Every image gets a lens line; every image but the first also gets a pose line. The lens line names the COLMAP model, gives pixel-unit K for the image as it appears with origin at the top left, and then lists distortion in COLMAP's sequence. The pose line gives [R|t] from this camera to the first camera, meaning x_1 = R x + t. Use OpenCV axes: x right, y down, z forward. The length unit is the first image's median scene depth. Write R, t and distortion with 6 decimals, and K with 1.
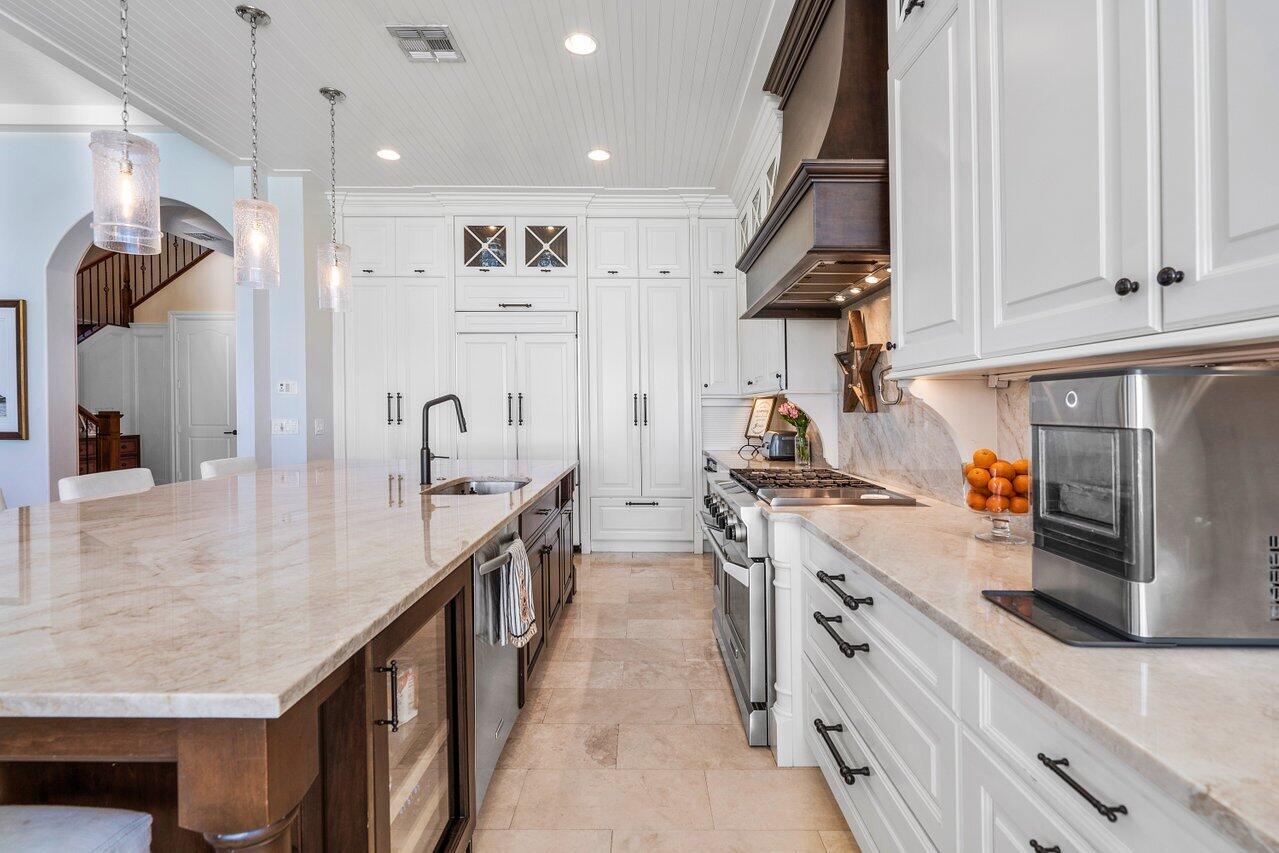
lens RADIAL K [[603.4, 0, 639.1], [0, 603.4, 409.5], [0, 0, 1]] dist [-0.000735, -0.000067]
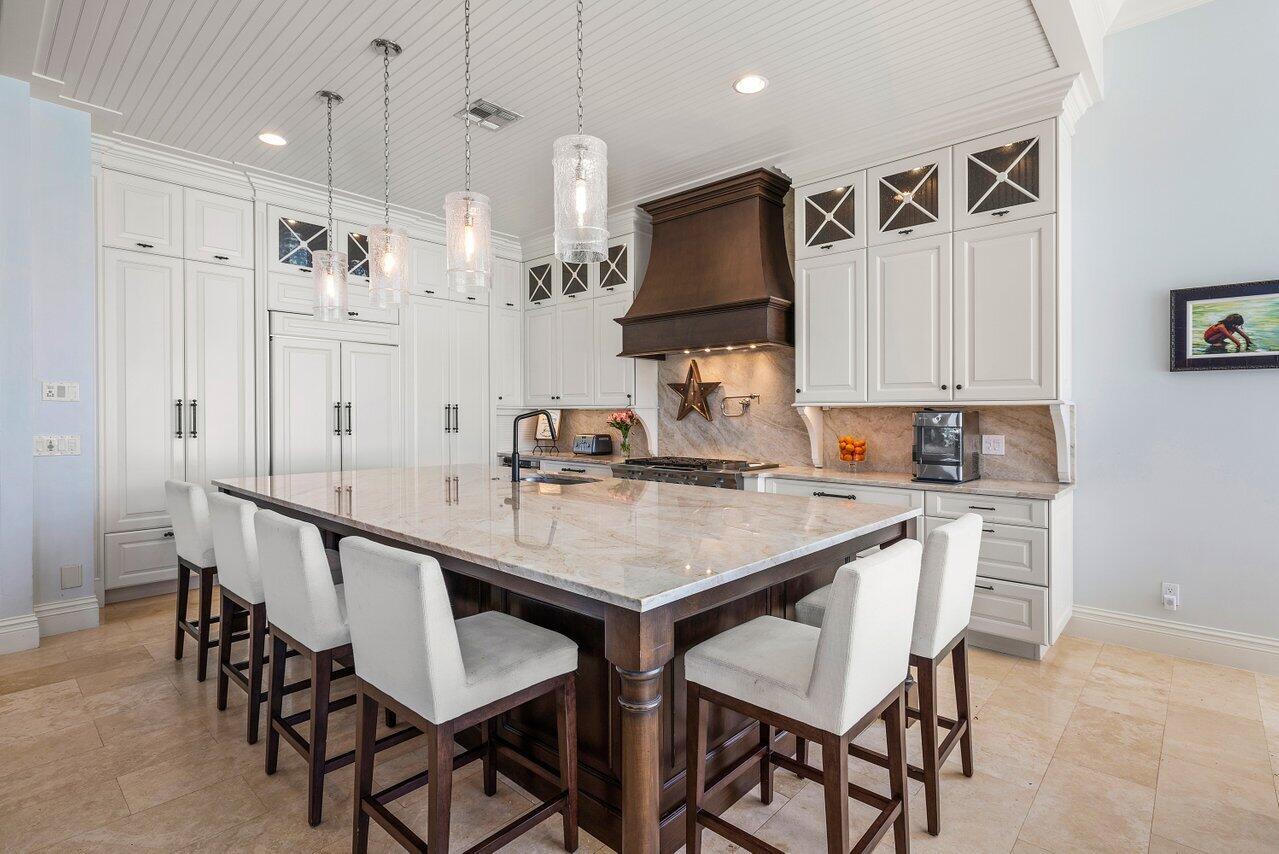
lens RADIAL K [[618.6, 0, 637.7], [0, 618.6, 411.3], [0, 0, 1]] dist [-0.002759, 0.000108]
pose [[0.670288, 0.001991, 0.742098, -0.884766], [-0.000027, 0.999996, -0.002659, -0.014583], [-0.742101, 0.001762, 0.670286, -0.029638]]
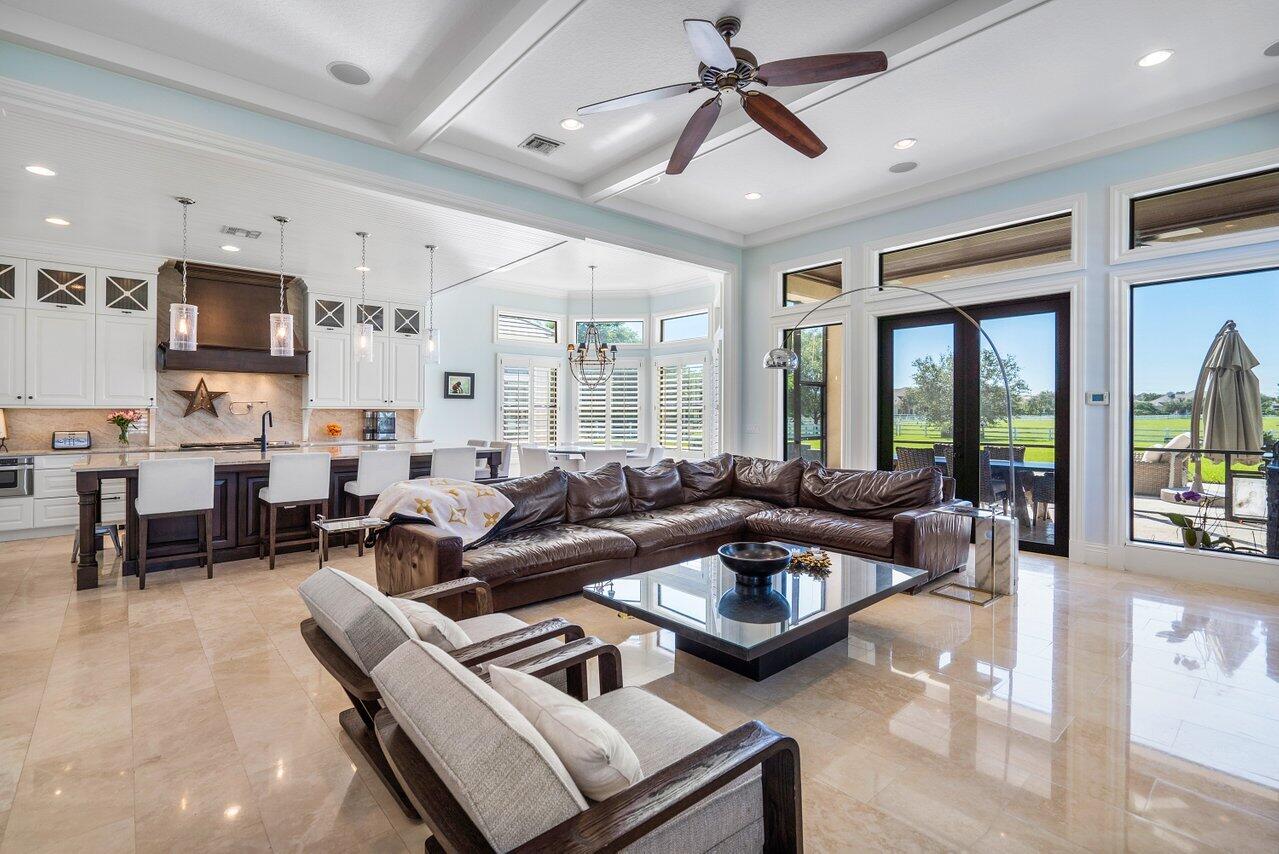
lens RADIAL K [[584.8, 0, 634.1], [0, 584.8, 409.6], [0, 0, 1]] dist [-0.001713, -0.000550]
pose [[-0.667418, 0.006054, 0.744659, -2.184568], [0.001919, 0.999978, -0.006410, -0.007544], [-0.744681, -0.002849, -0.667415, 1.106106]]
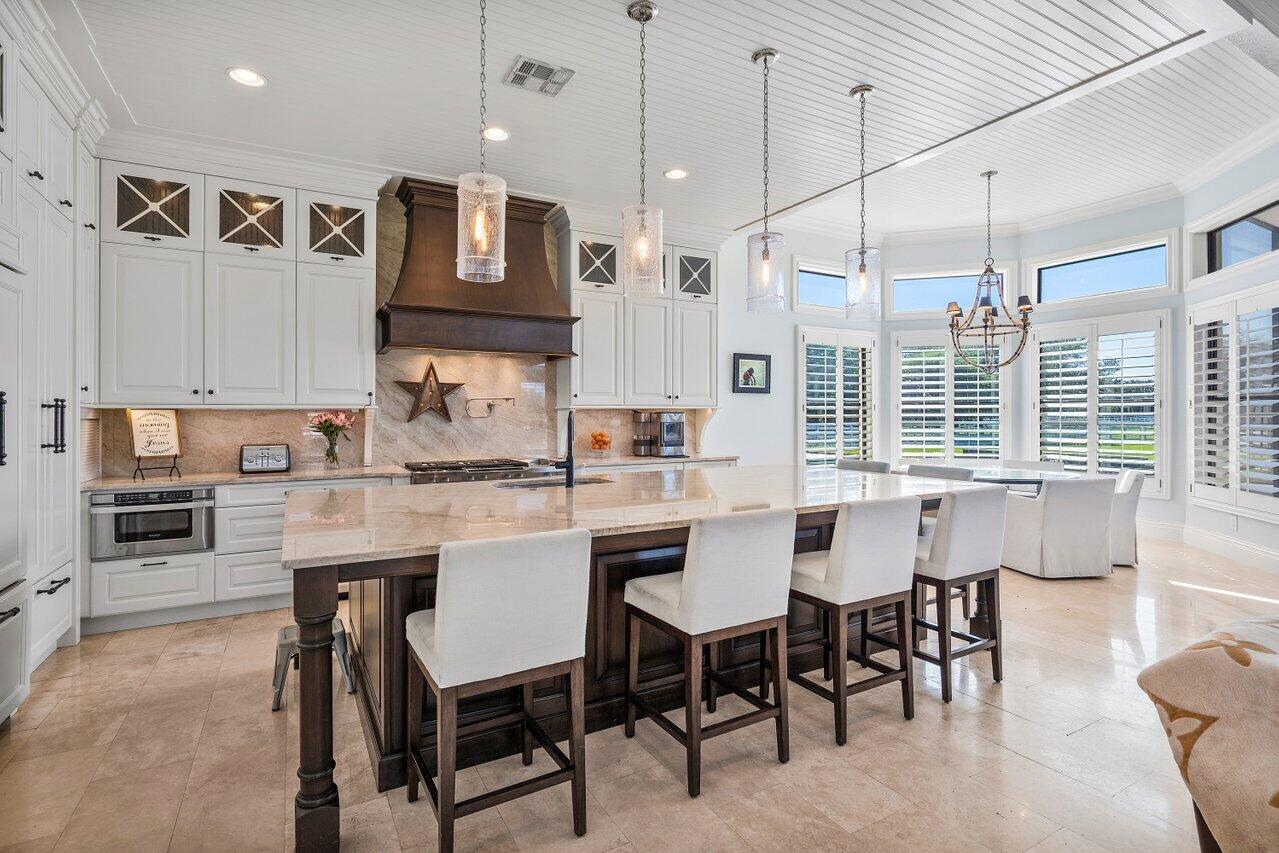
lens RADIAL K [[618.6, 0, 637.7], [0, 618.6, 410.8], [0, 0, 1]] dist [-0.002759, 0.000108]
pose [[-0.497532, 0.007610, 0.867412, -1.142000], [0.004167, 0.999971, -0.006383, -0.011270], [-0.867435, 0.000439, -0.497550, 1.163955]]
